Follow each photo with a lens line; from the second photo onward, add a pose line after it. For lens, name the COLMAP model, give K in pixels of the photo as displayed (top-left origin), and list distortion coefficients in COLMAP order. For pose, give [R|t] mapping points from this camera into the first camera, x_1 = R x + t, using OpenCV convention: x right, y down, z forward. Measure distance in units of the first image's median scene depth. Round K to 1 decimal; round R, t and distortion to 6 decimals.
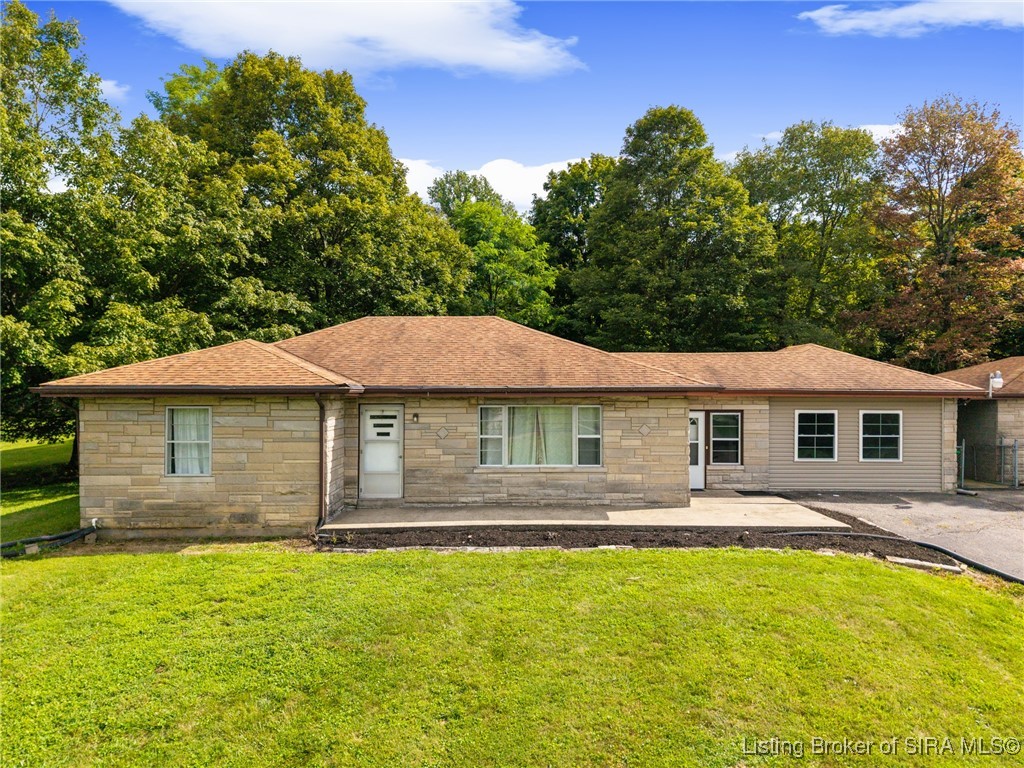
lens RADIAL K [[683.9, 0, 520.4], [0, 683.9, 383.6], [0, 0, 1]] dist [0.056046, -0.074720]
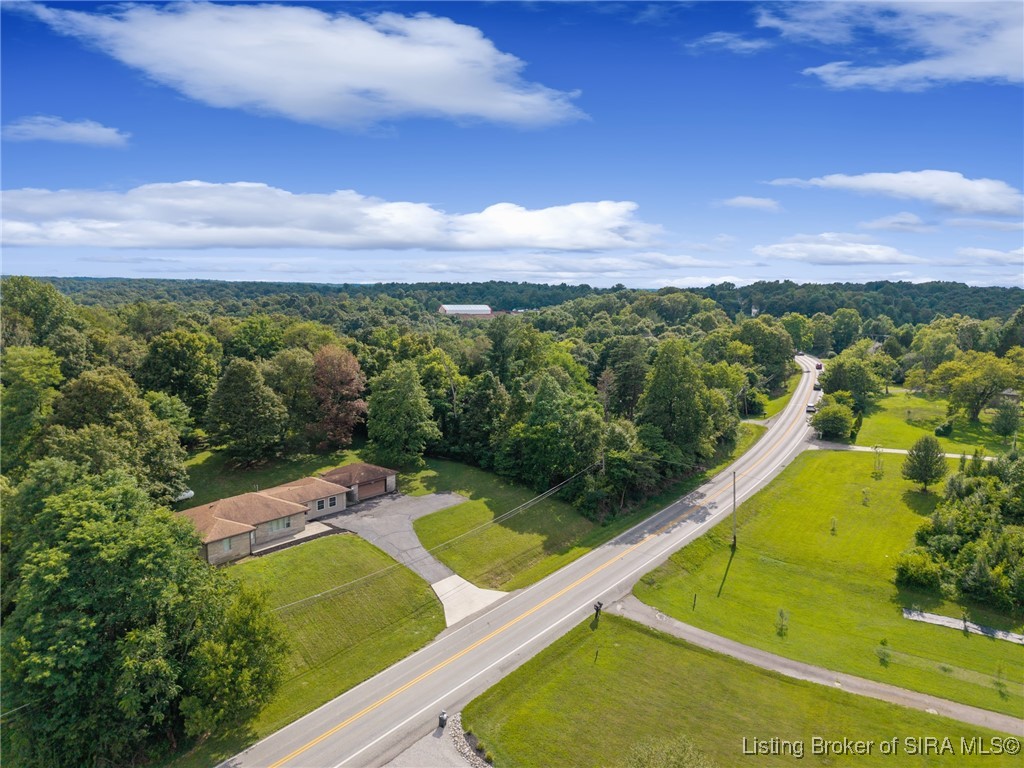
lens RADIAL K [[686.6, 0, 521.1], [0, 686.6, 382.8], [0, 0, 1]] dist [0.091097, -0.135058]
pose [[0.668212, -0.099968, 0.737224, -2.166250], [-0.033144, 0.985947, 0.163737, -1.640060], [-0.743232, -0.133845, 0.655508, -3.168182]]
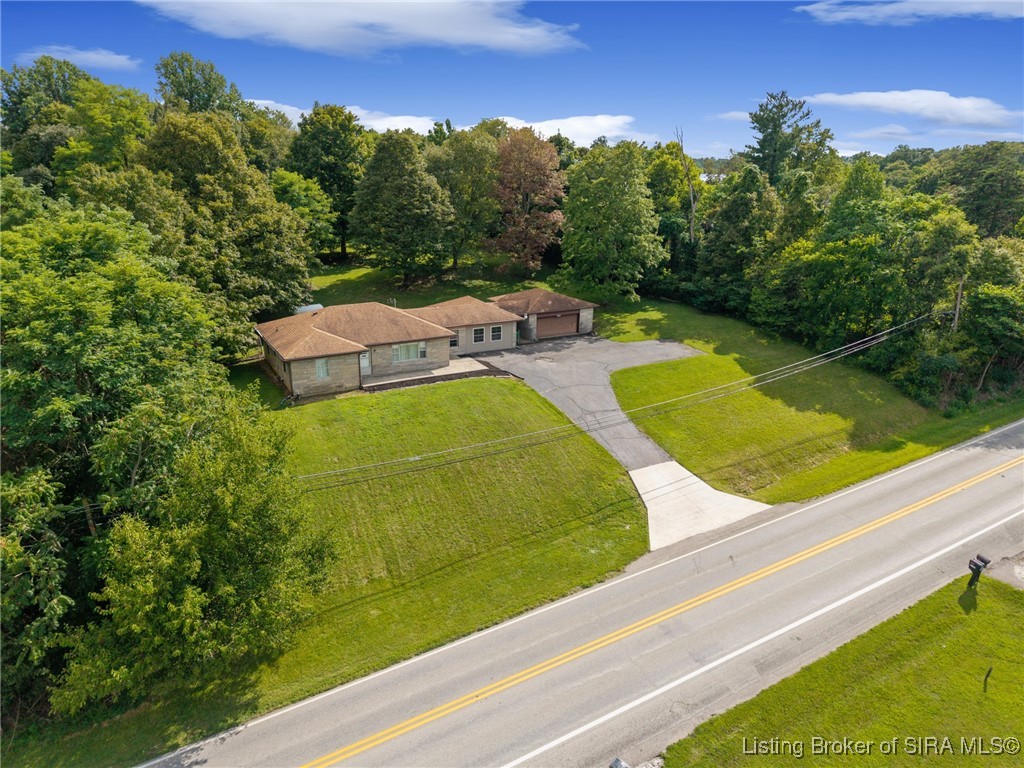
lens RADIAL K [[686.6, 0, 521.1], [0, 686.6, 382.8], [0, 0, 1]] dist [0.091097, -0.135058]
pose [[0.875295, -0.133683, 0.464744, -0.949158], [-0.025687, 0.946821, 0.320732, -0.771032], [-0.482906, -0.292674, 0.825314, -1.870954]]
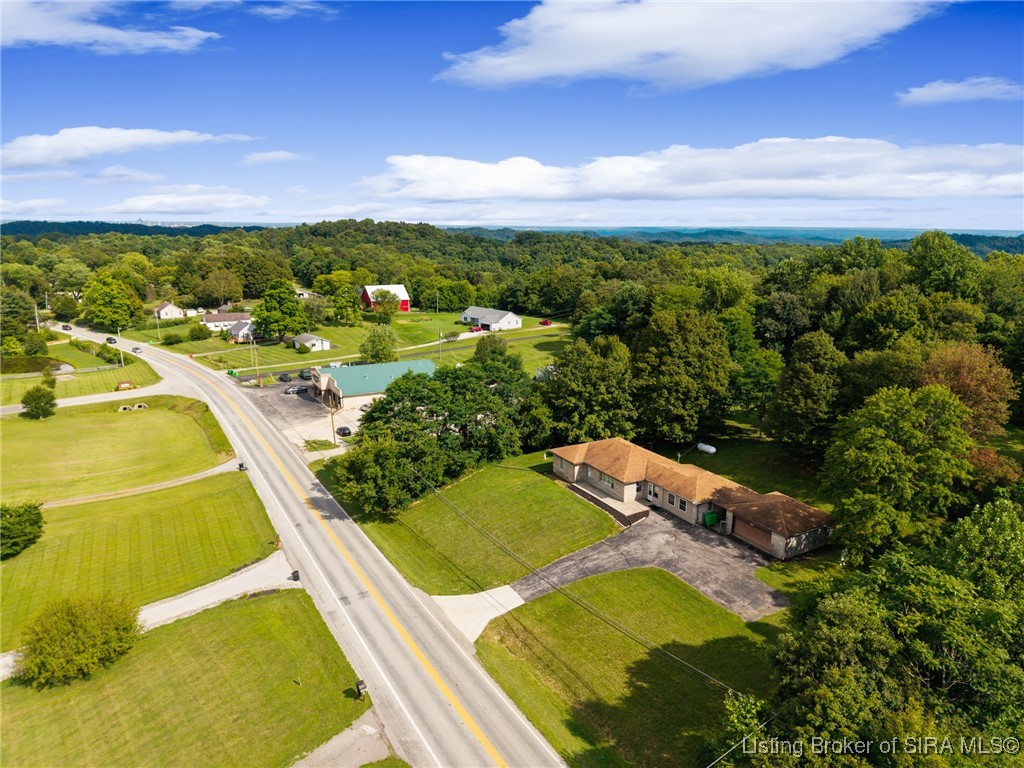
lens RADIAL K [[686.6, 0, 521.1], [0, 686.6, 382.8], [0, 0, 1]] dist [0.091097, -0.135058]
pose [[0.475894, 0.203898, -0.855541, 3.436856], [0.006606, 0.971899, 0.235304, -1.600517], [0.879478, -0.117631, 0.461174, -1.630877]]
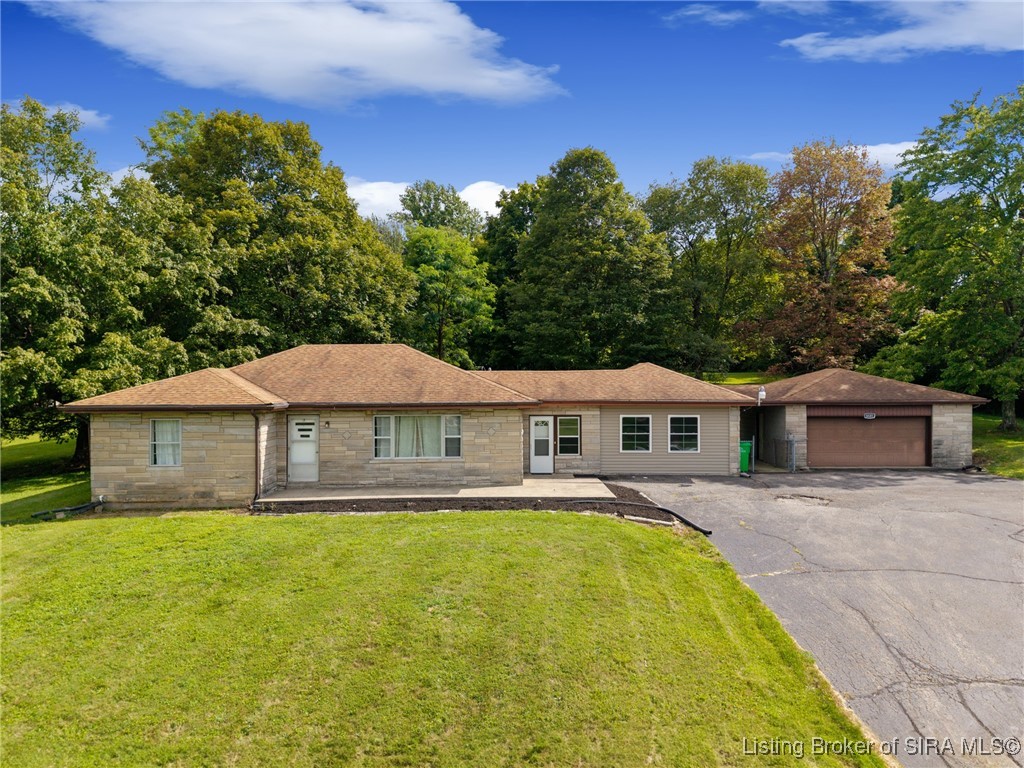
lens RADIAL K [[686.6, 0, 521.1], [0, 686.6, 382.8], [0, 0, 1]] dist [0.091097, -0.135058]
pose [[0.999950, -0.003407, 0.009406, 0.193498], [0.003264, 0.999878, 0.015249, -0.046964], [-0.009457, -0.015218, 0.999839, -0.358323]]
